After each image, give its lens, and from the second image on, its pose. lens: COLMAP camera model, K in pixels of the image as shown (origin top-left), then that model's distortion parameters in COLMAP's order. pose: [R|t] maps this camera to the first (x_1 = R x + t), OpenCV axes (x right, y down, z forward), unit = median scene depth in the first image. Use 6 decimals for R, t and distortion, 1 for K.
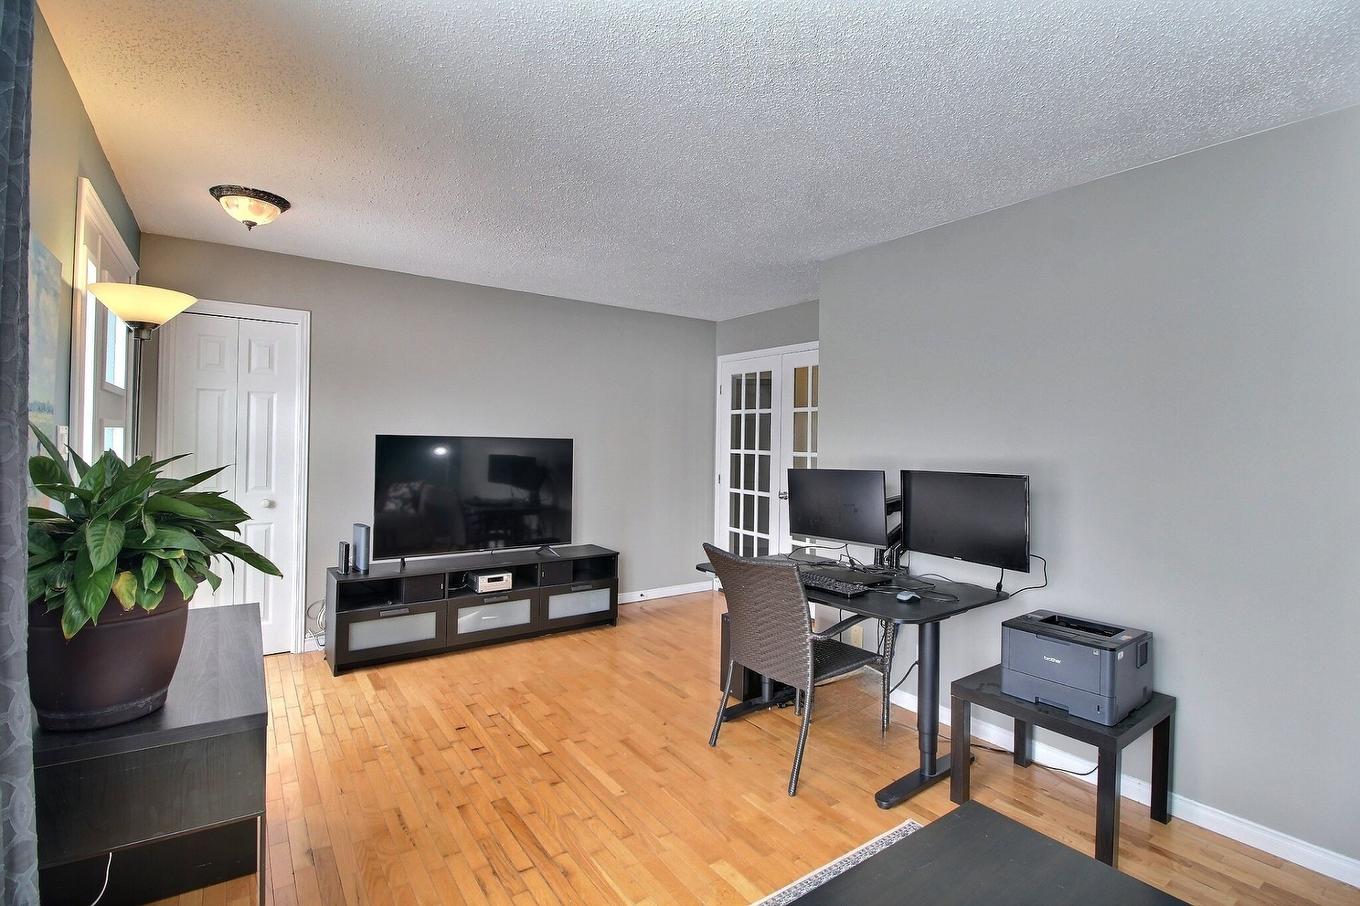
lens RADIAL K [[637.8, 0, 680.0], [0, 637.8, 453.0], [0, 0, 1]] dist [-0.001366, -0.000227]
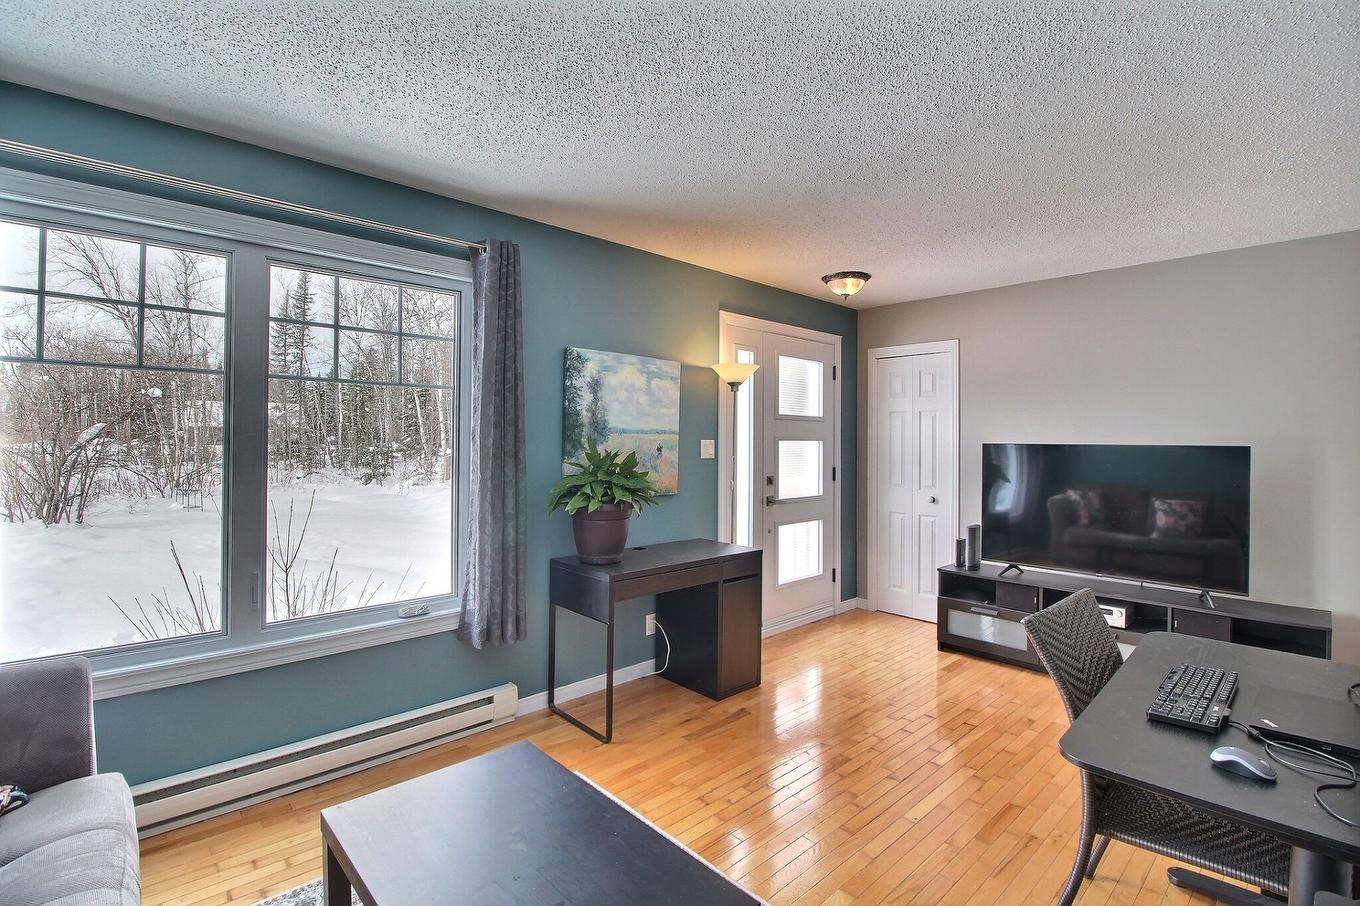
lens RADIAL K [[637.8, 0, 680.0], [0, 637.8, 453.0], [0, 0, 1]] dist [-0.001366, -0.000227]
pose [[0.142273, 0.000896, -0.989827, 0.537467], [-0.024467, 0.999697, -0.002611, 0.003004], [0.989525, 0.024590, 0.142252, 0.348919]]
